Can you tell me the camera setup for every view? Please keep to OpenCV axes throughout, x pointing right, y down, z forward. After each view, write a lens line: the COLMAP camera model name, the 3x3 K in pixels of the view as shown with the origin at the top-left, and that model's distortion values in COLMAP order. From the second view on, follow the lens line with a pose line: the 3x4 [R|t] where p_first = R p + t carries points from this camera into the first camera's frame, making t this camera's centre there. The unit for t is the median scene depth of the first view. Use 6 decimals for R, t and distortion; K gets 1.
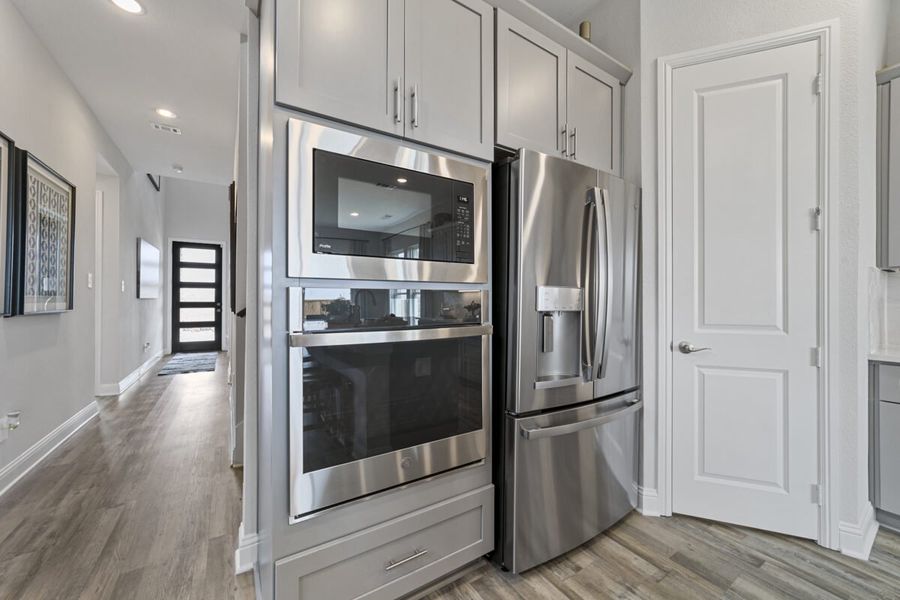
lens RADIAL K [[343.8, 0, 451.0], [0, 343.8, 298.1], [0, 0, 1]] dist [0.000464, 0.000654]
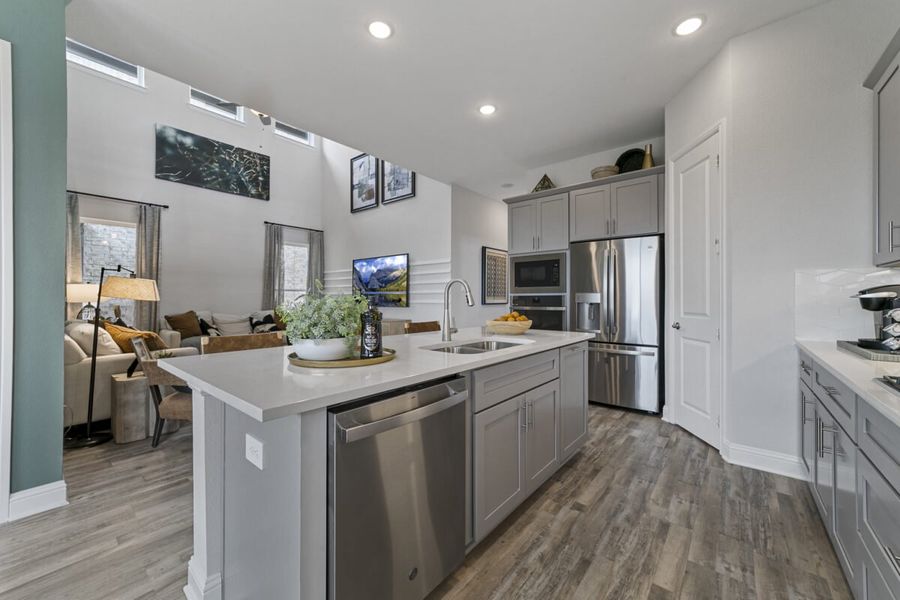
lens RADIAL K [[355.3, 0, 445.4], [0, 355.3, 288.9], [0, 0, 1]] dist [-0.001463, -0.000007]
pose [[0.289853, -0.025796, -0.956724, 1.814540], [0.004761, 0.999663, -0.025511, -0.001322], [0.957059, 0.002839, 0.289878, -0.539721]]
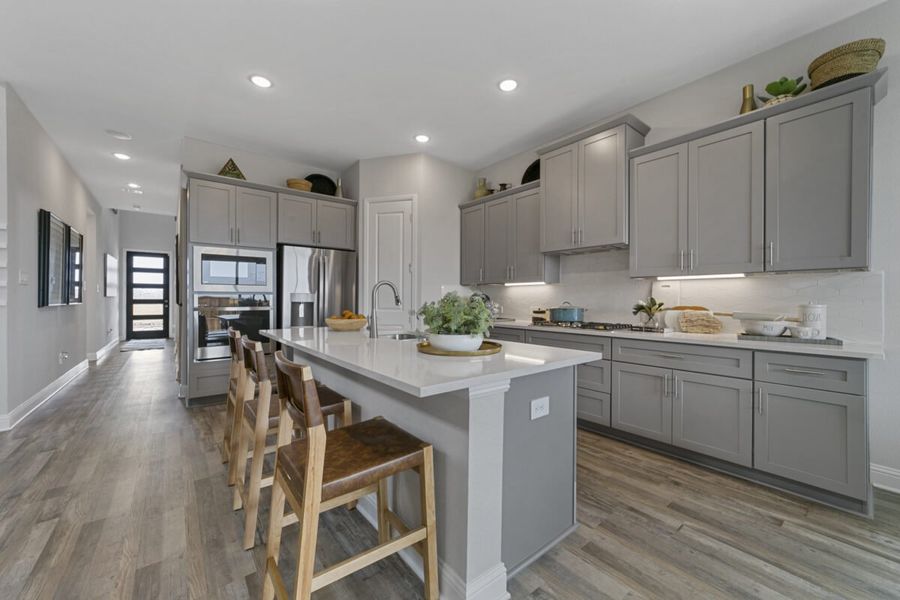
lens RADIAL K [[335.2, 0, 458.2], [0, 335.2, 298.8], [0, 0, 1]] dist [-0.010700, -0.000312]
pose [[0.991416, -0.000063, 0.130744, 0.880436], [-0.001000, 0.999967, 0.008058, -0.006220], [-0.130740, -0.008119, 0.991383, -1.355993]]
